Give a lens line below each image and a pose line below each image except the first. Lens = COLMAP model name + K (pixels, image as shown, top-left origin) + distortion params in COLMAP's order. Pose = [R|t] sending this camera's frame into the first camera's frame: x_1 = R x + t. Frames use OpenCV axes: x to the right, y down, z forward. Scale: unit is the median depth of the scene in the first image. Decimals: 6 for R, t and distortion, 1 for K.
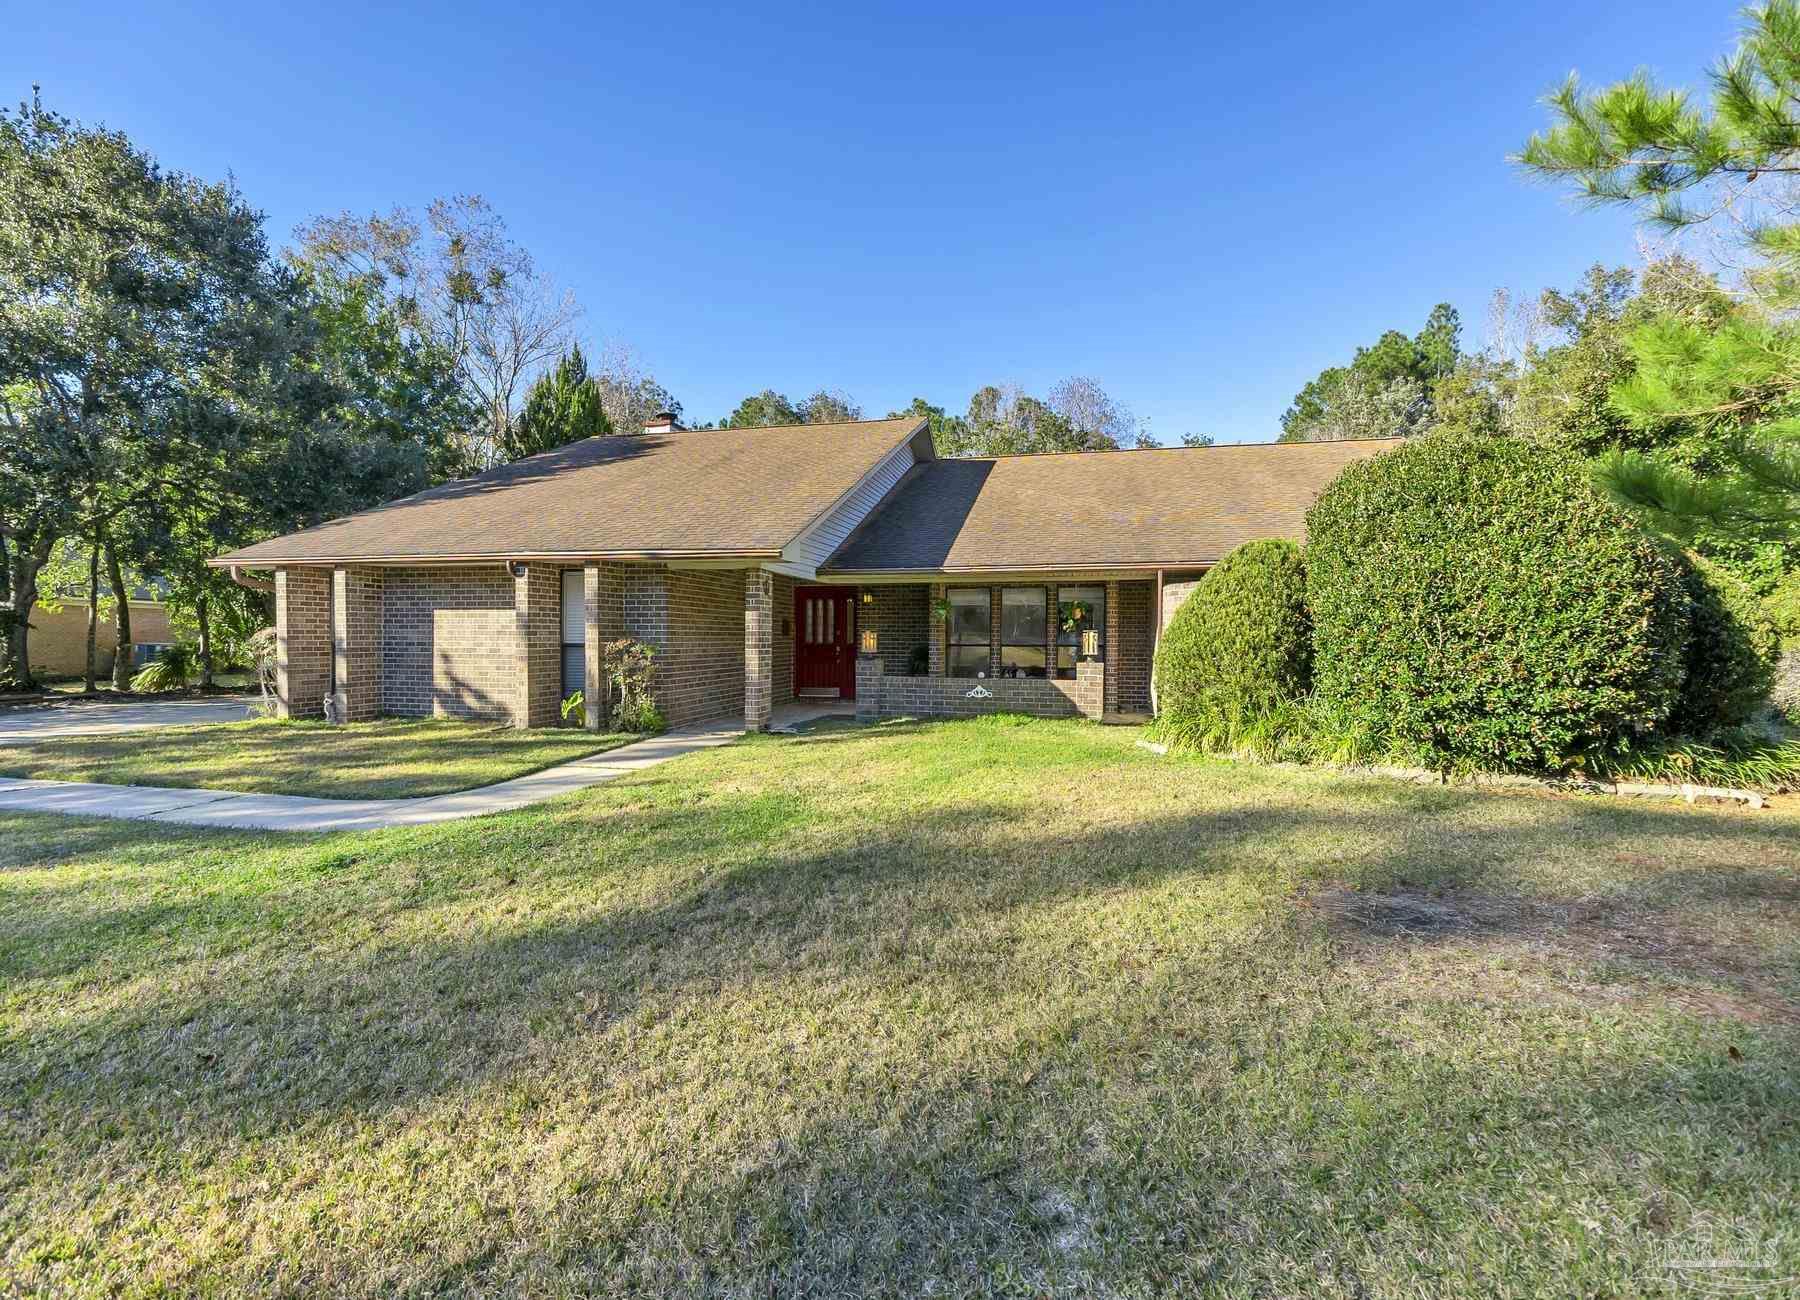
lens RADIAL K [[767.7, 0, 900.0], [0, 767.7, 650.0], [0, 0, 1]] dist [-0.009714, 0.000034]
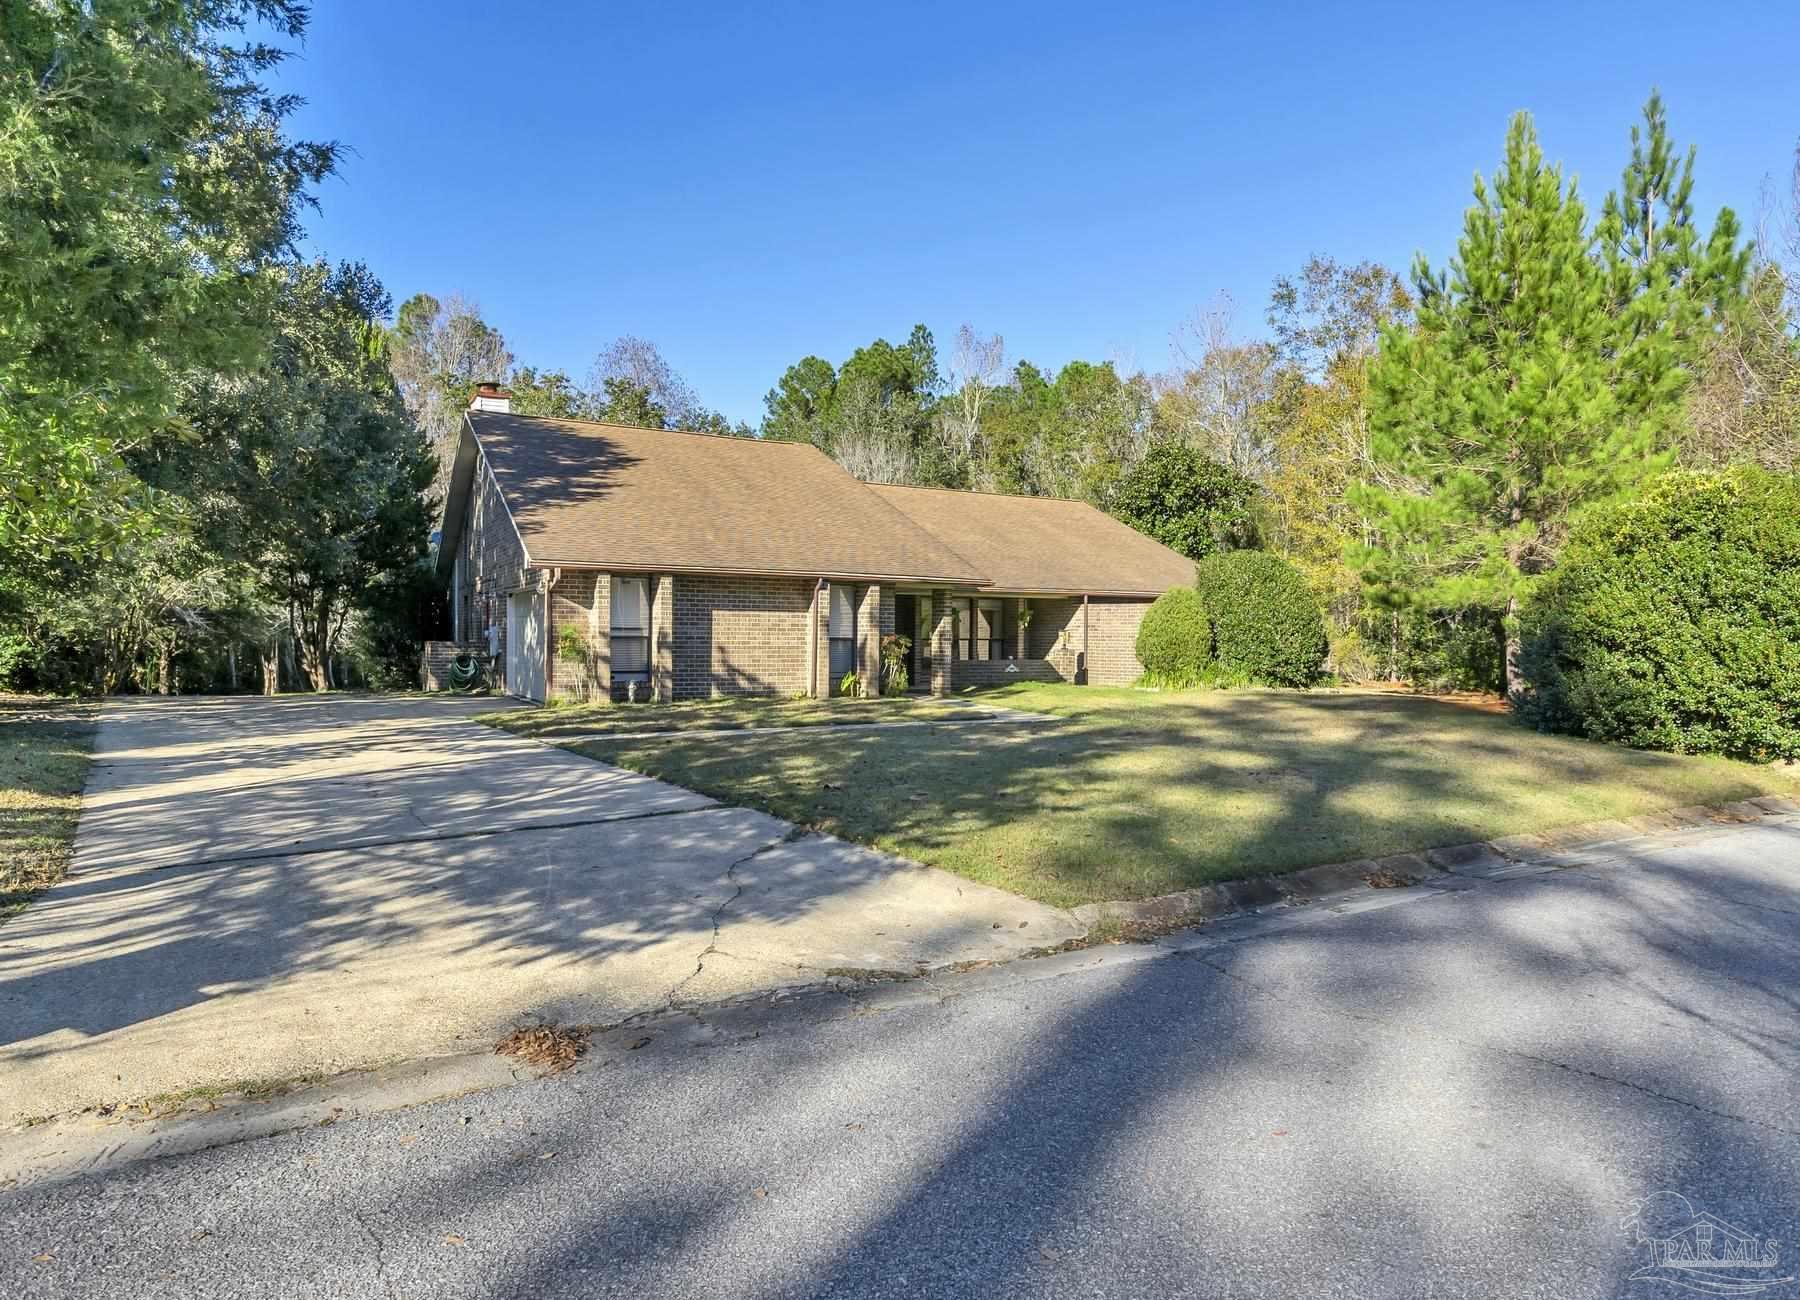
lens RADIAL K [[994.9, 0, 900.0], [0, 994.9, 650.0], [0, 0, 1]] dist [-0.001731, -0.000053]
pose [[0.767321, -0.008995, 0.641200, -1.414533], [0.007336, 0.999959, 0.005248, 0.004652], [-0.641221, 0.000677, 0.767356, -0.419197]]
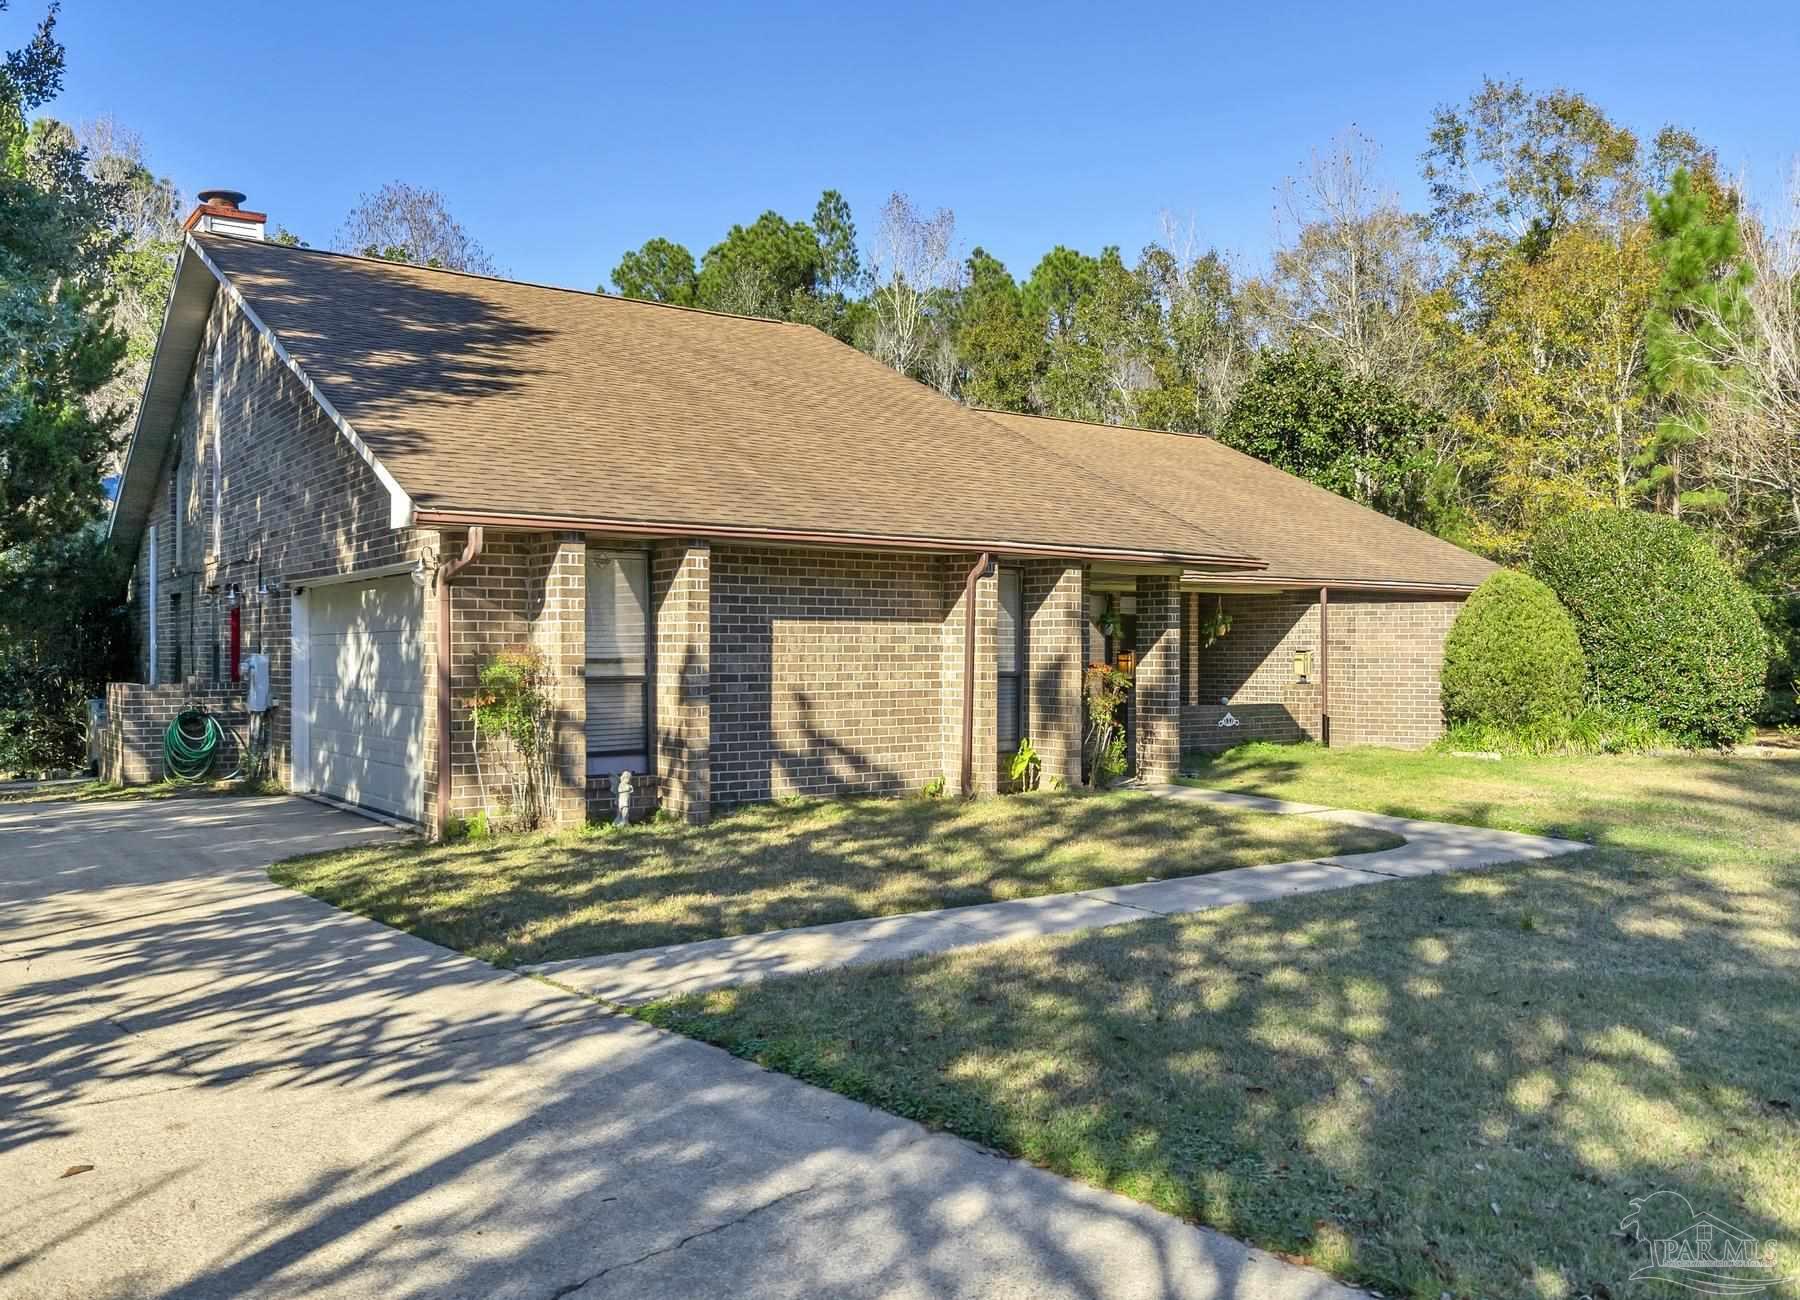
lens RADIAL K [[1390.3, 0, 901.6], [0, 1390.3, 631.2], [0, 0, 1]] dist [0.023787, 0.004273]
pose [[0.694176, 0.003471, 0.719797, -1.328232], [0.014610, 0.999714, -0.018912, -0.022253], [-0.719657, 0.023644, 0.693927, 0.181373]]
